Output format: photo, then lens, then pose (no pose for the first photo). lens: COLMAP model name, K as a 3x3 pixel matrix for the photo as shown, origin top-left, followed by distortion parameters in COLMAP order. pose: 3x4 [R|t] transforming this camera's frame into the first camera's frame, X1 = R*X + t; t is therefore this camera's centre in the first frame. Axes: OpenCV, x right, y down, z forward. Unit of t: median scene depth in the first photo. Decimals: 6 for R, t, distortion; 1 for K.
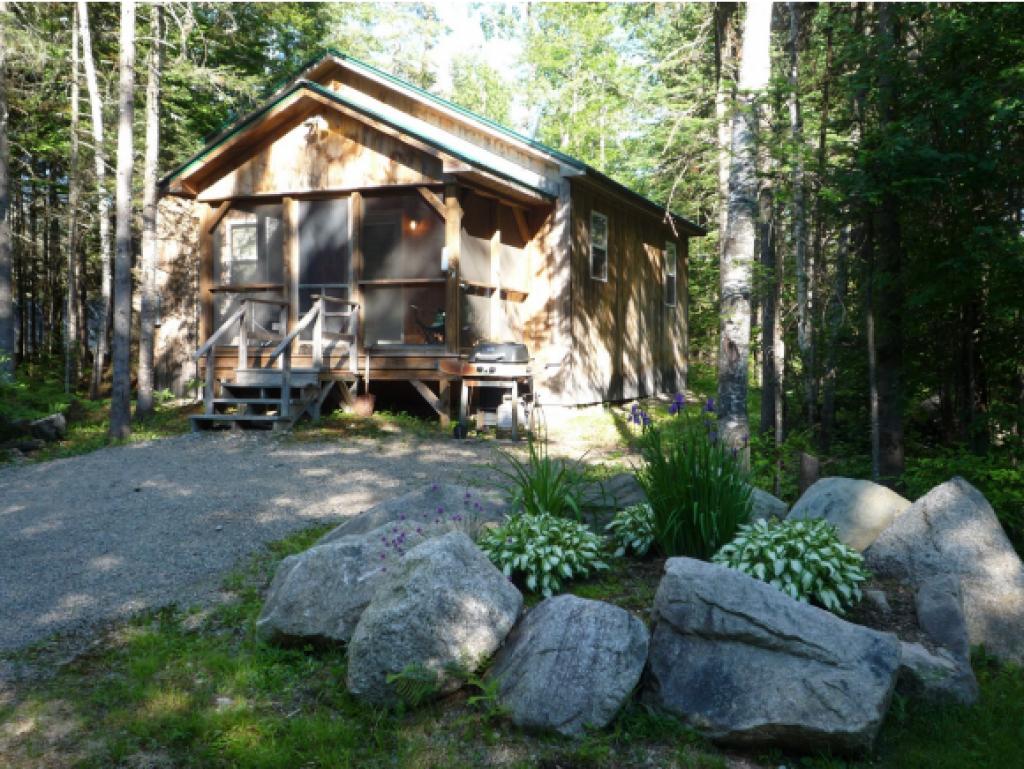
lens RADIAL K [[1398.6, 0, 512.0], [0, 1398.6, 384.5], [0, 0, 1]] dist [0.000772, 0.008000]
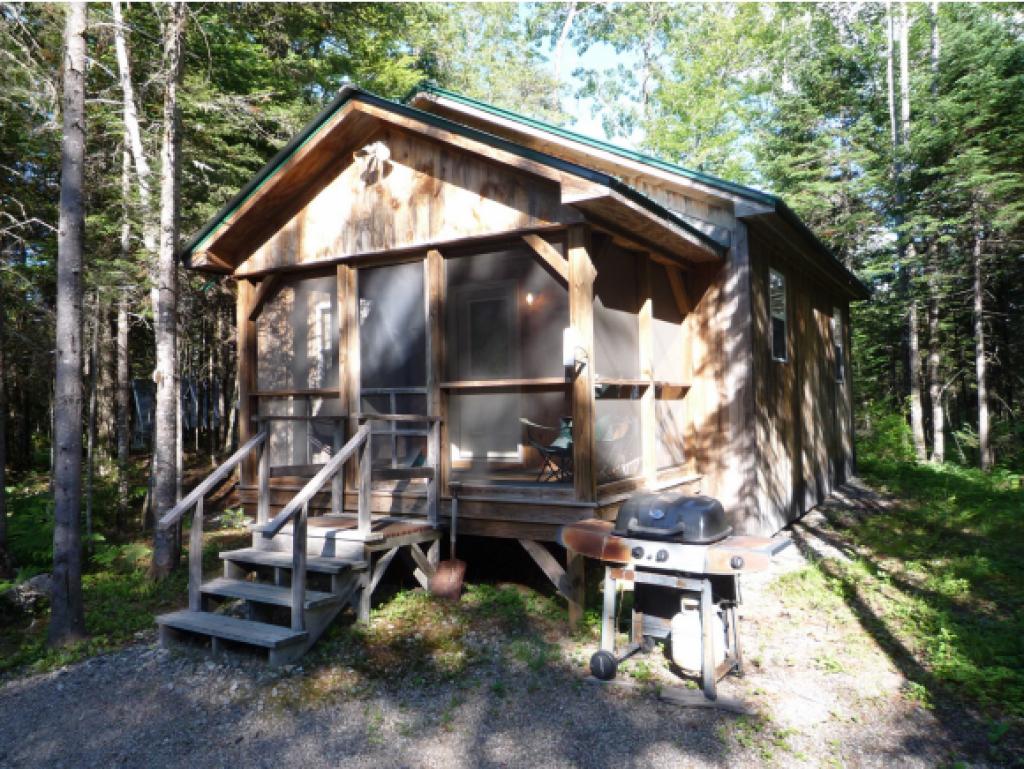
lens RADIAL K [[994.9, 0, 512.0], [0, 994.9, 384.5], [0, 0, 1]] dist [-0.125904, 0.000157]
pose [[0.992839, -0.029059, -0.115873, -0.021263], [0.024070, 0.998732, -0.044227, -0.051239], [0.117011, 0.041121, 0.992279, 0.532145]]
